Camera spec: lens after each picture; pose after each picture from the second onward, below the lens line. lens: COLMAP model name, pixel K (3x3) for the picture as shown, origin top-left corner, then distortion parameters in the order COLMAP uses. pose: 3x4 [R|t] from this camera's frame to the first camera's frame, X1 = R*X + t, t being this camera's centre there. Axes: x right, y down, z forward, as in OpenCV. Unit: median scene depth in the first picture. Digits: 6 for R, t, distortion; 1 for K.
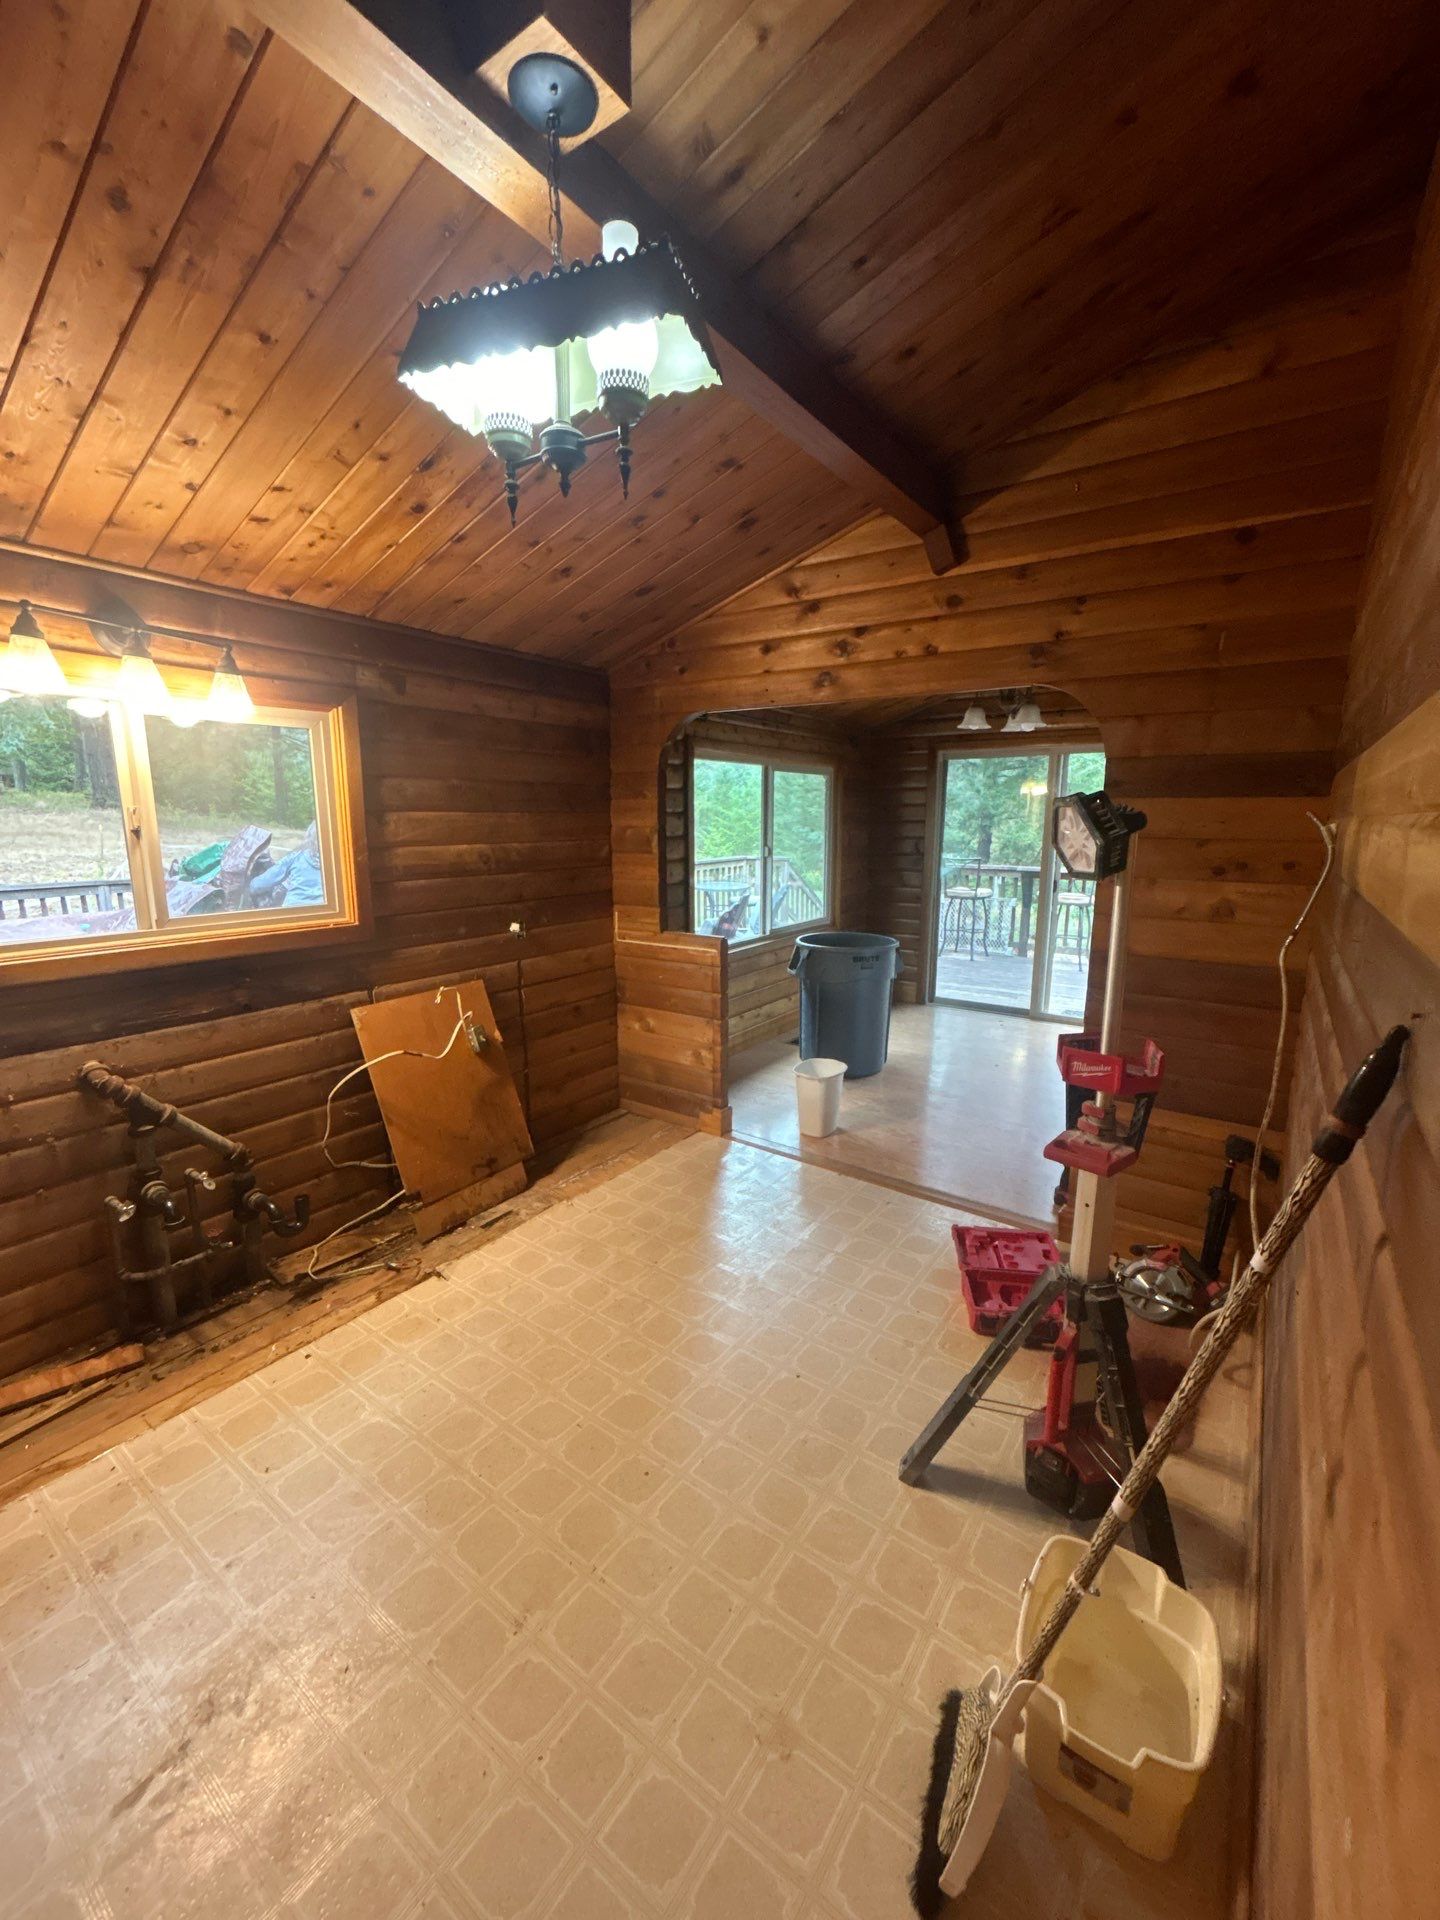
lens RADIAL K [[773.6, 0, 719.6], [0, 773.6, 958.0], [0, 0, 1]] dist [-0.002121, 0.000789]
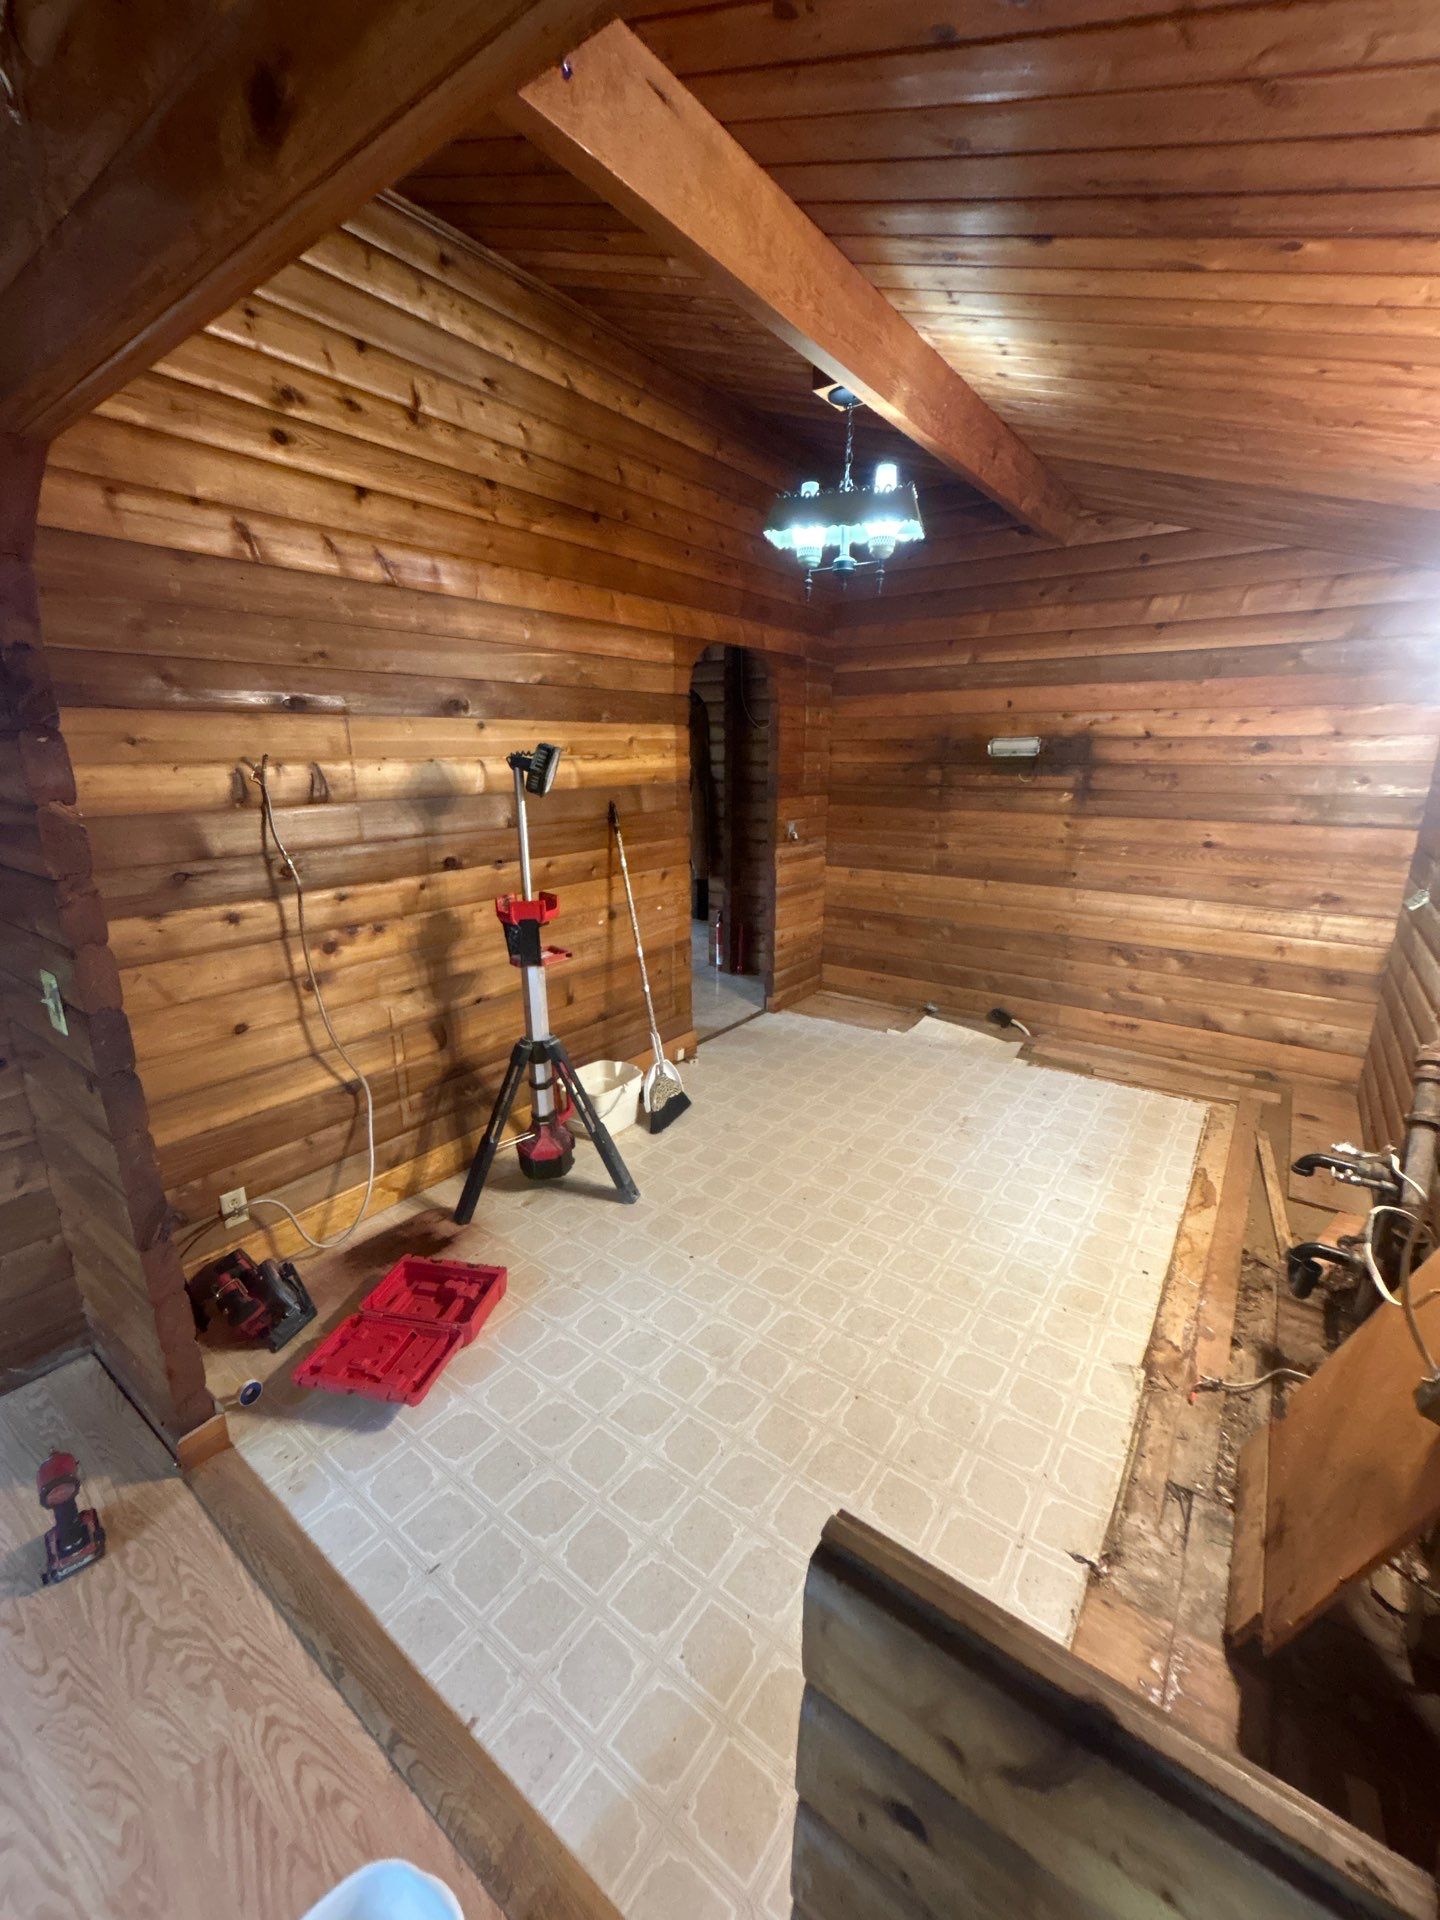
lens RADIAL K [[773.6, 0, 719.8], [0, 773.6, 957.2], [0, 0, 1]] dist [-0.002121, 0.000789]
pose [[-0.999903, -0.004951, 0.013019, 0.046399], [0.001134, 0.902662, 0.430348, -0.347142], [-0.013883, 0.430321, -0.902569, 1.819844]]
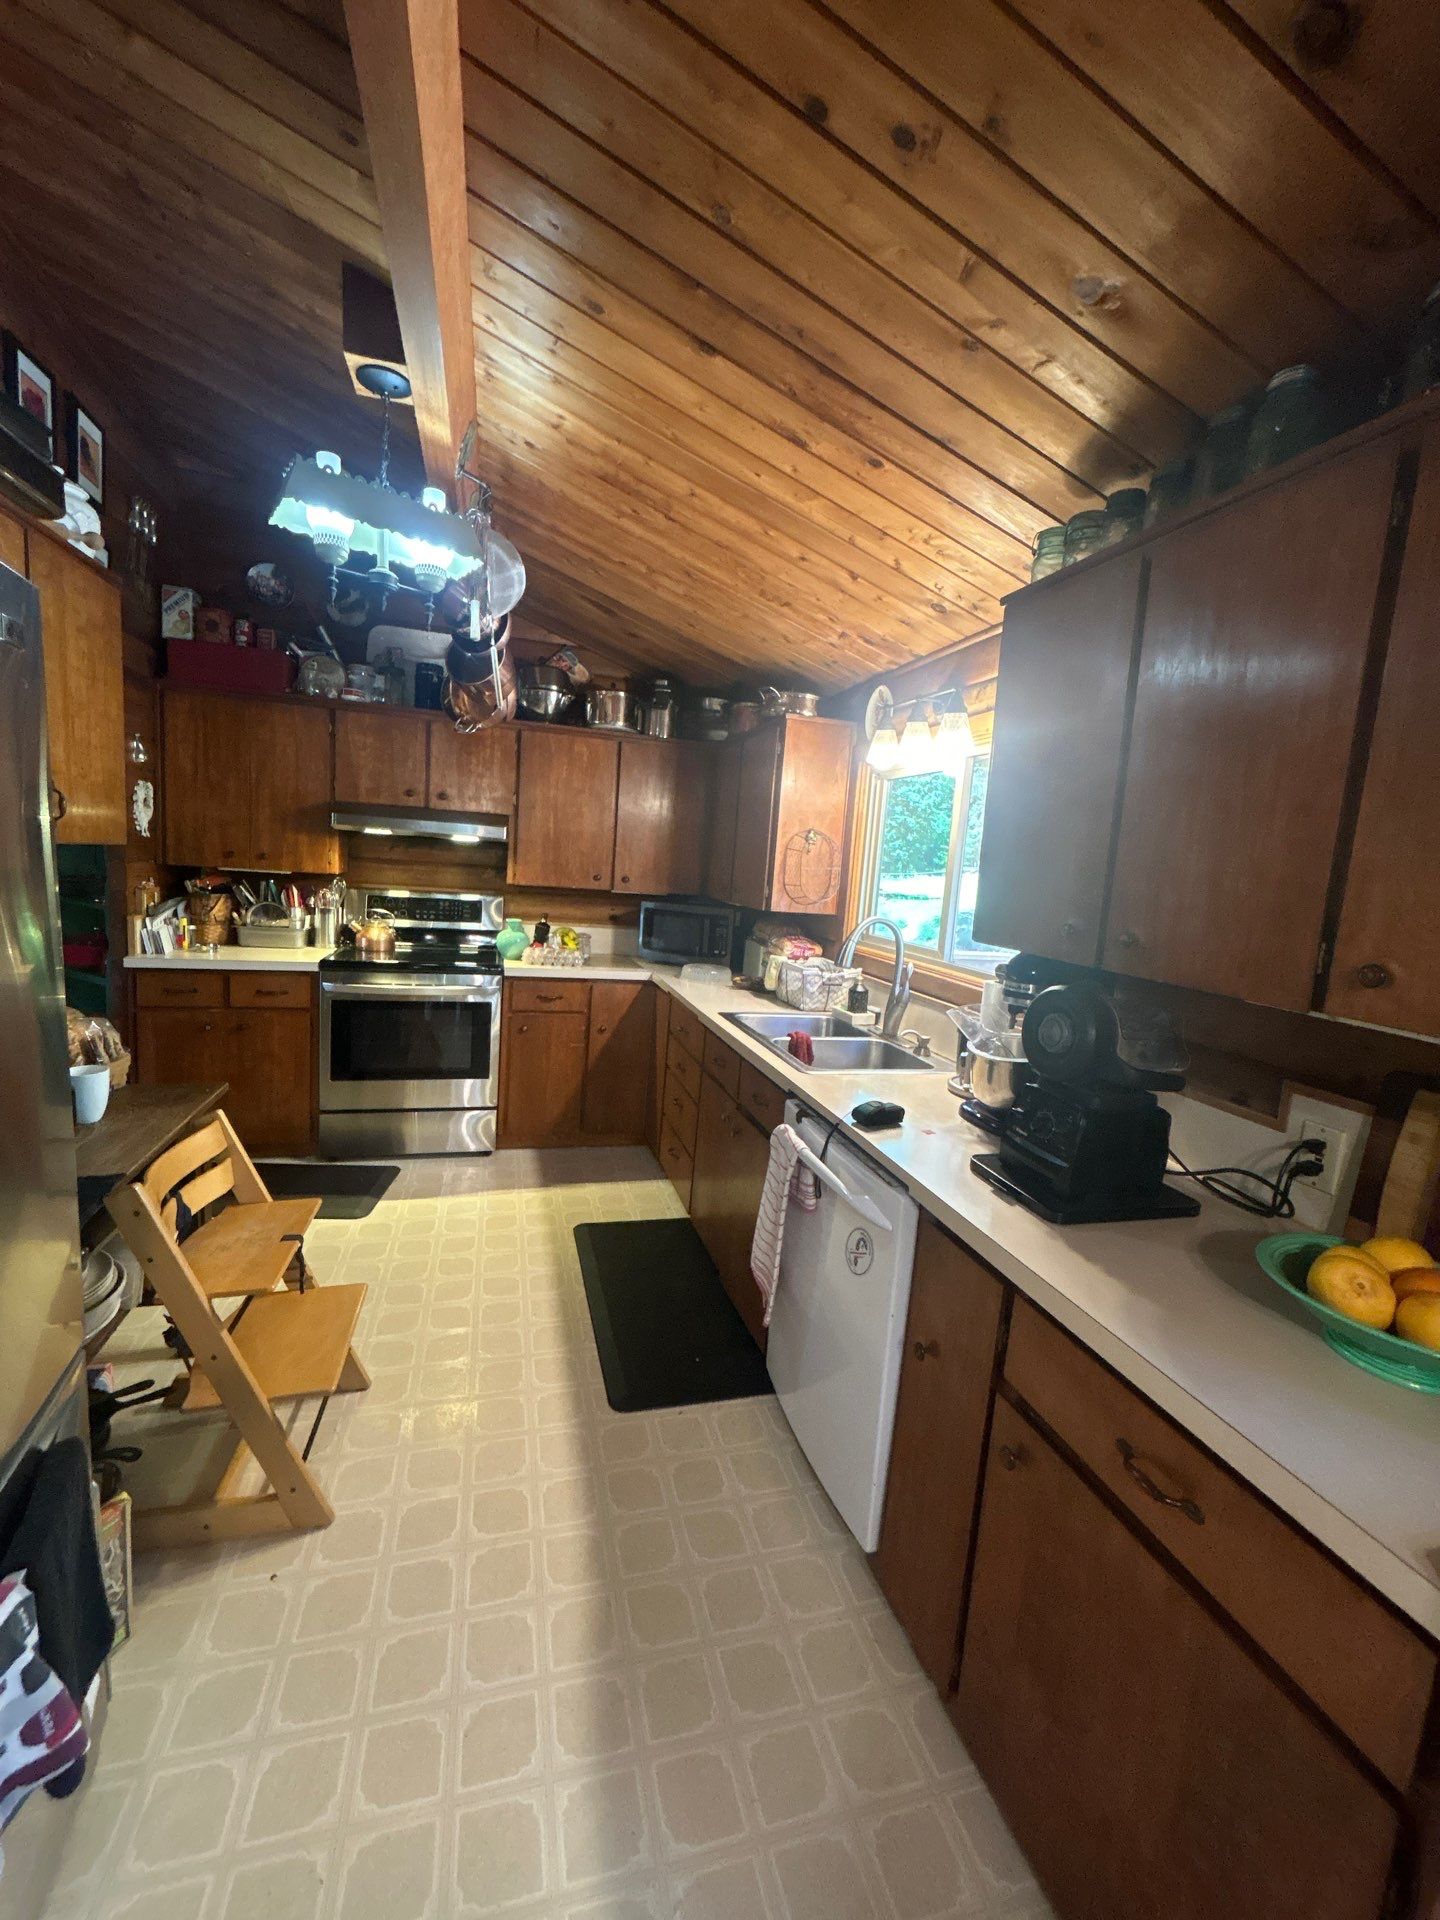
lens RADIAL K [[773.6, 0, 718.2], [0, 773.6, 957.0], [0, 0, 1]] dist [-0.002121, 0.000789]
pose [[-0.620375, 0.050449, -0.782681, 0.371868], [-0.213190, 0.949508, 0.230182, -0.248762], [0.754774, 0.309659, -0.578297, 1.525874]]
